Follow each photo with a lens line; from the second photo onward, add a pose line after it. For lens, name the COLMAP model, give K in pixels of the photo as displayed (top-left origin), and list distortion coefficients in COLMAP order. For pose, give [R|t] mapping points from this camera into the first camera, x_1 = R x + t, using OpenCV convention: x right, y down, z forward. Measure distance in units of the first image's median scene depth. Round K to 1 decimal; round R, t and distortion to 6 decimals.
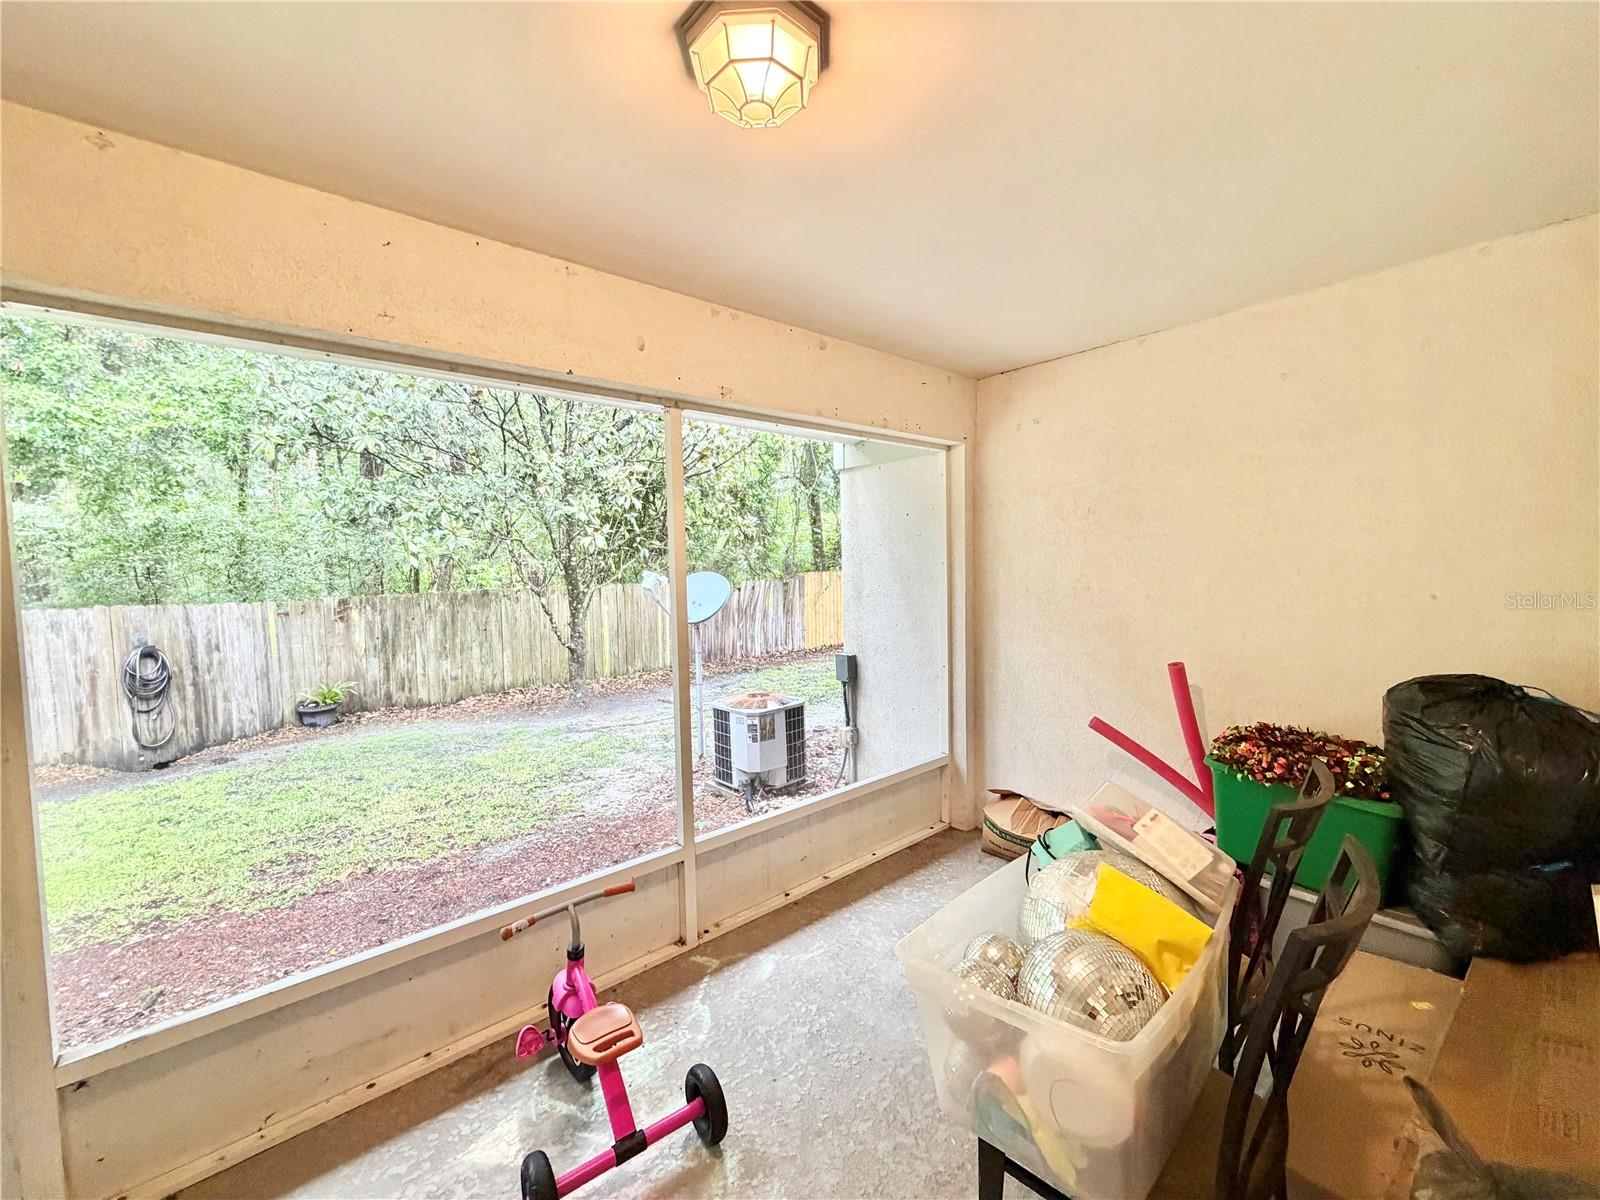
lens RADIAL K [[639.5, 0, 794.4], [0, 639.5, 599.6], [0, 0, 1]] dist [-0.001642, 0.000466]
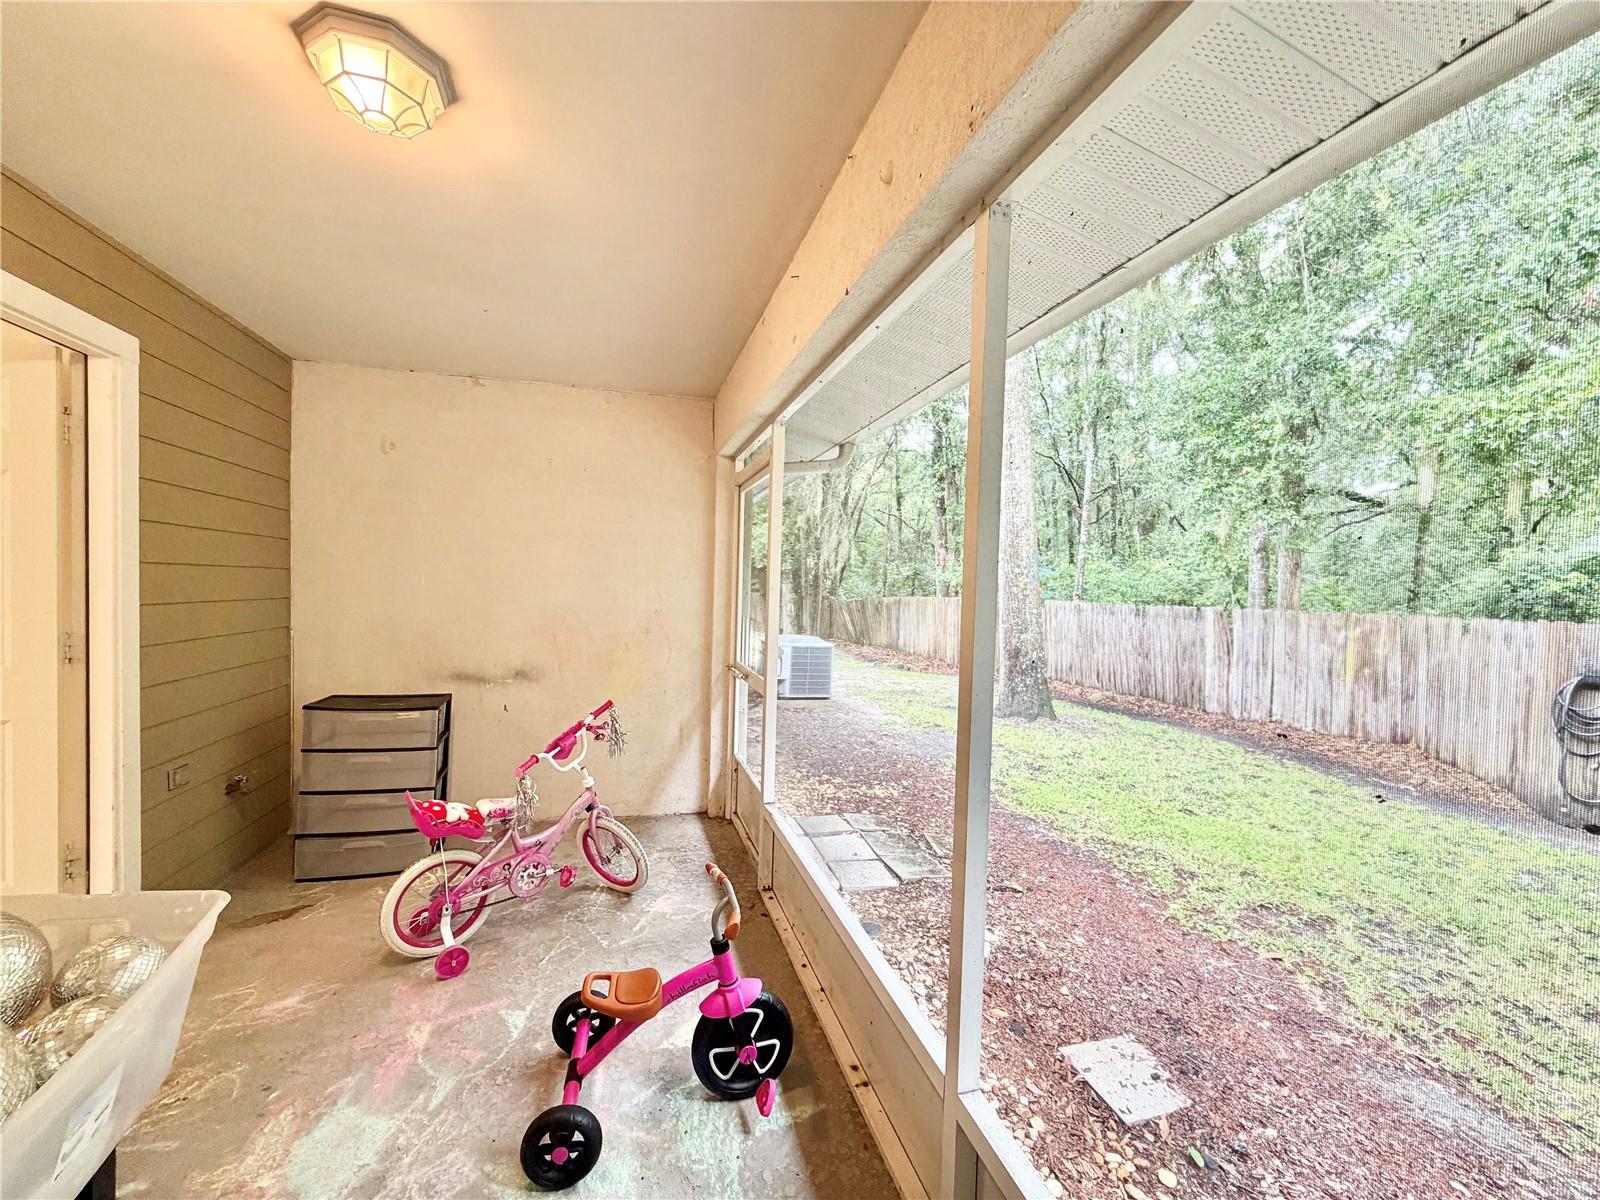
lens RADIAL K [[639.5, 0, 788.3], [0, 639.5, 597.5], [0, 0, 1]] dist [-0.001642, 0.000466]
pose [[-0.424163, 0.031694, -0.905031, 0.195657], [-0.067315, 0.995519, 0.066411, -0.013351], [0.903081, 0.089091, -0.420129, 0.617379]]
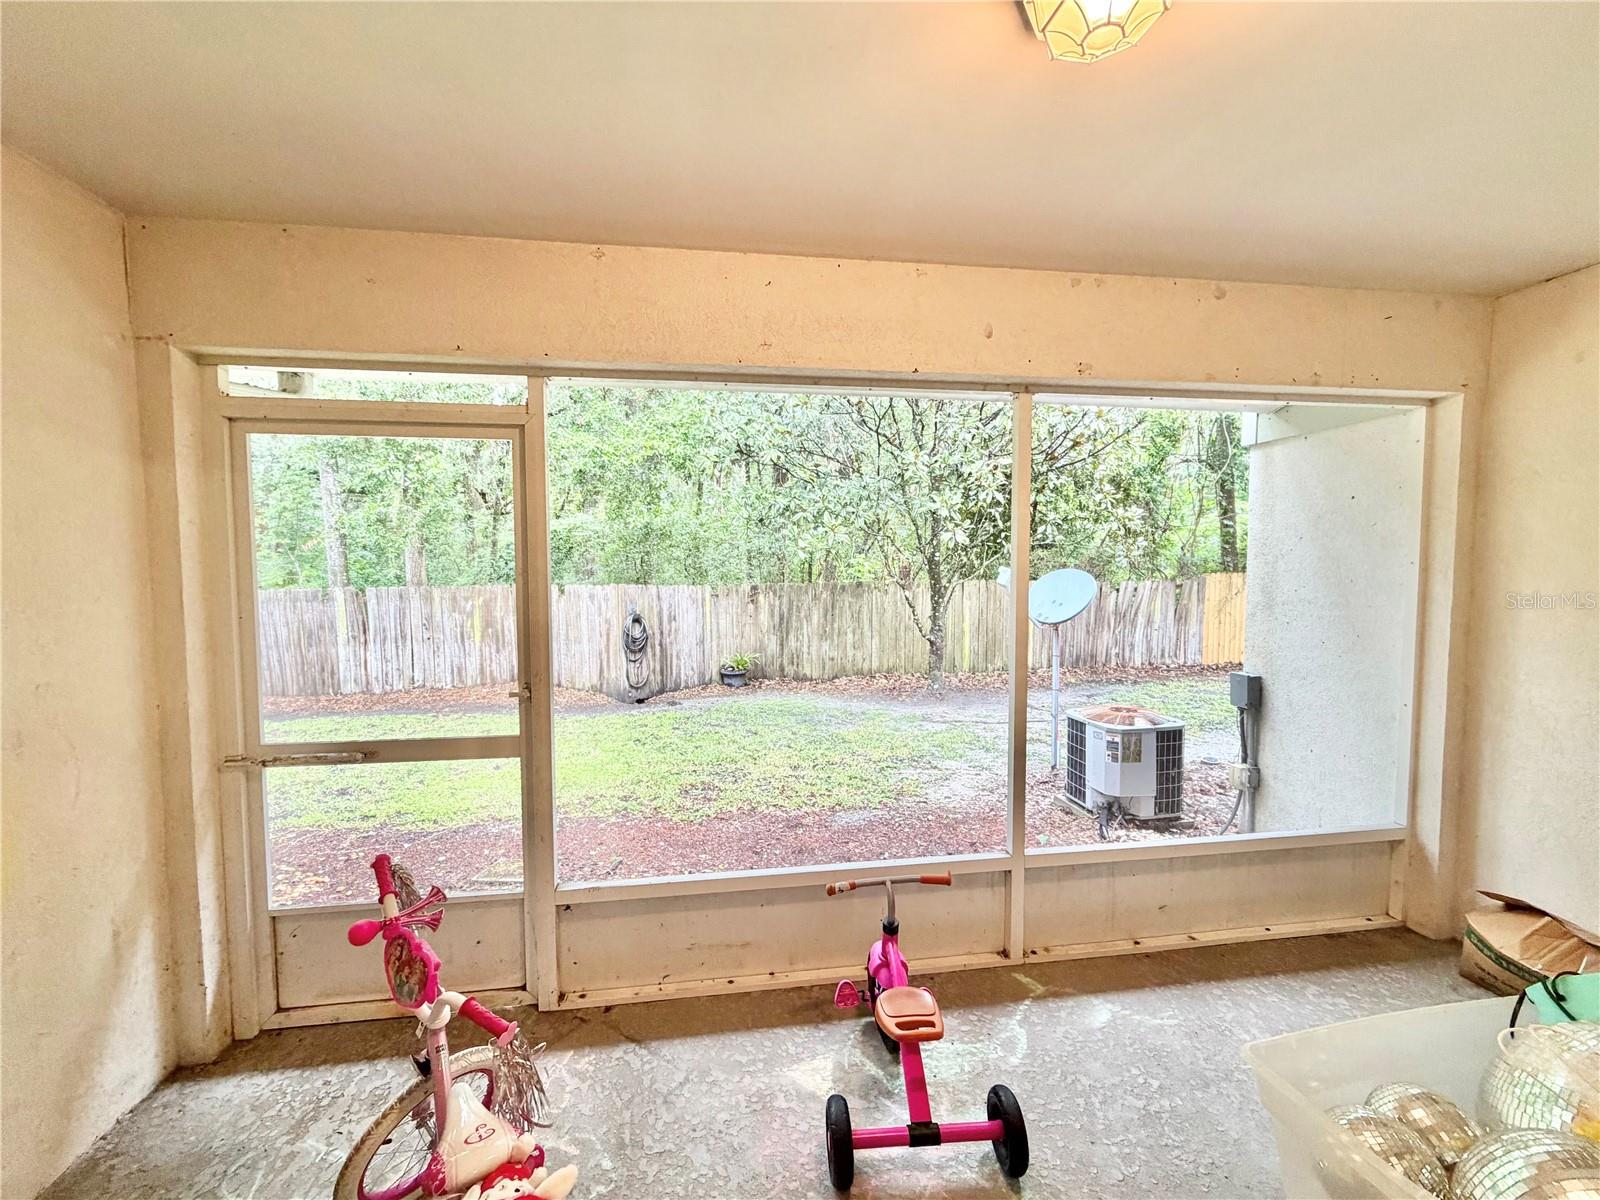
lens RADIAL K [[639.5, 0, 793.3], [0, 639.5, 599.9], [0, 0, 1]] dist [-0.001642, 0.000466]
pose [[0.843937, 0.047285, -0.534354, 0.024289], [-0.044133, 0.998851, 0.018687, 0.001755], [0.534623, 0.007812, 0.845055, 0.011387]]
